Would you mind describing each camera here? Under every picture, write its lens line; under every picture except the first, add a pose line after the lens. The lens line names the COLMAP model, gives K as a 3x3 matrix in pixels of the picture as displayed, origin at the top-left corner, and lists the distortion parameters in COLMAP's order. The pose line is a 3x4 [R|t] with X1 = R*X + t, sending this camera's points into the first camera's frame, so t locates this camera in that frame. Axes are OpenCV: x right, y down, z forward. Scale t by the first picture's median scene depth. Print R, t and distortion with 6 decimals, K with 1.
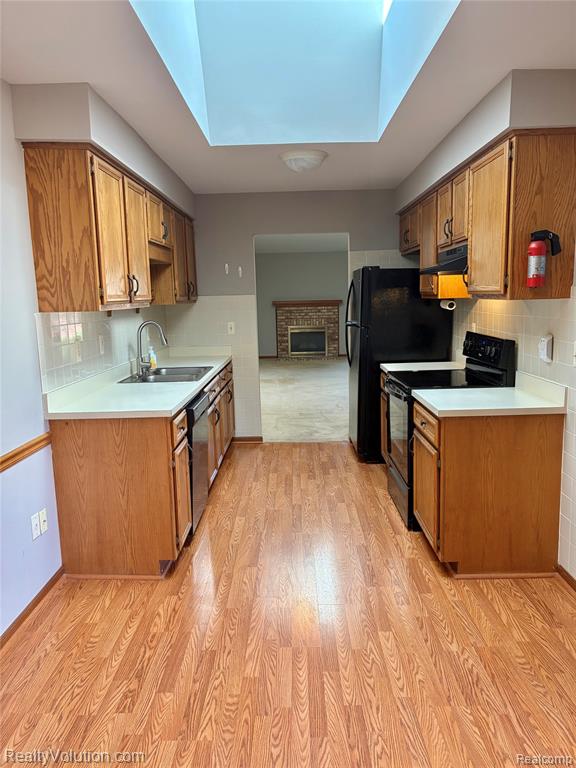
lens RADIAL K [[574.2, 0, 287.3], [0, 574.2, 384.1], [0, 0, 1]] dist [0.048698, -0.043949]
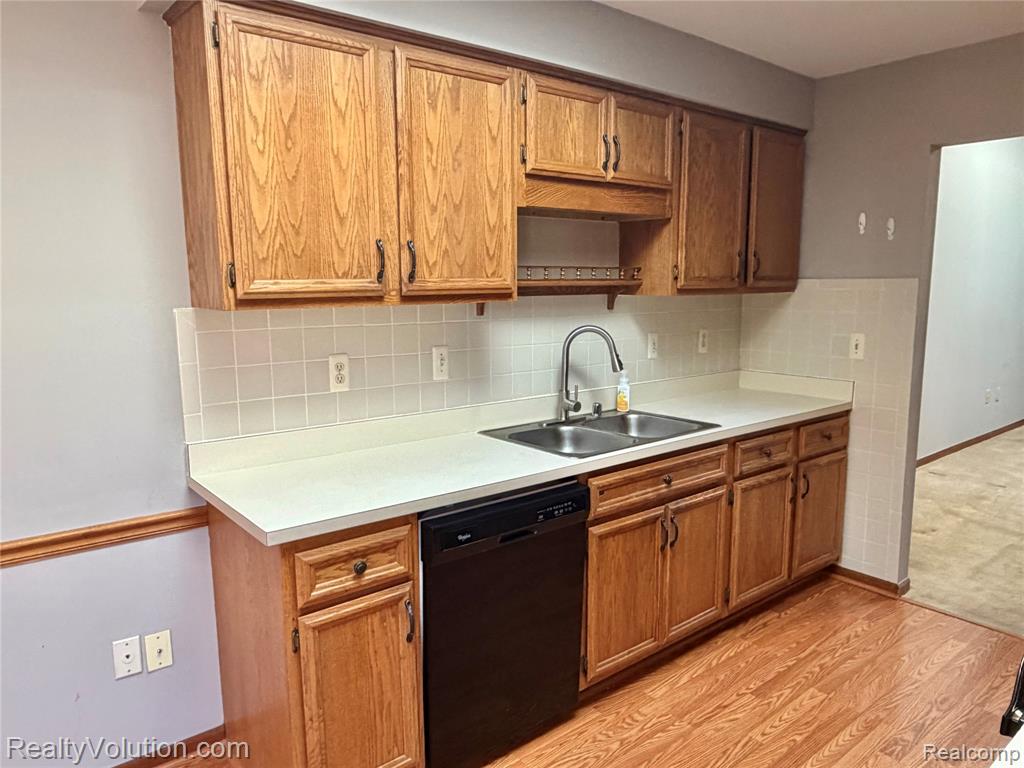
lens RADIAL K [[711.1, 0, 512.5], [0, 711.1, 392.5], [0, 0, 1]] dist [0.005187, 0.003598]
pose [[0.640907, 0.142329, -0.754308, 0.228218], [-0.127787, 0.988731, 0.077986, -0.091279], [0.756907, 0.046409, 0.651872, 0.520948]]
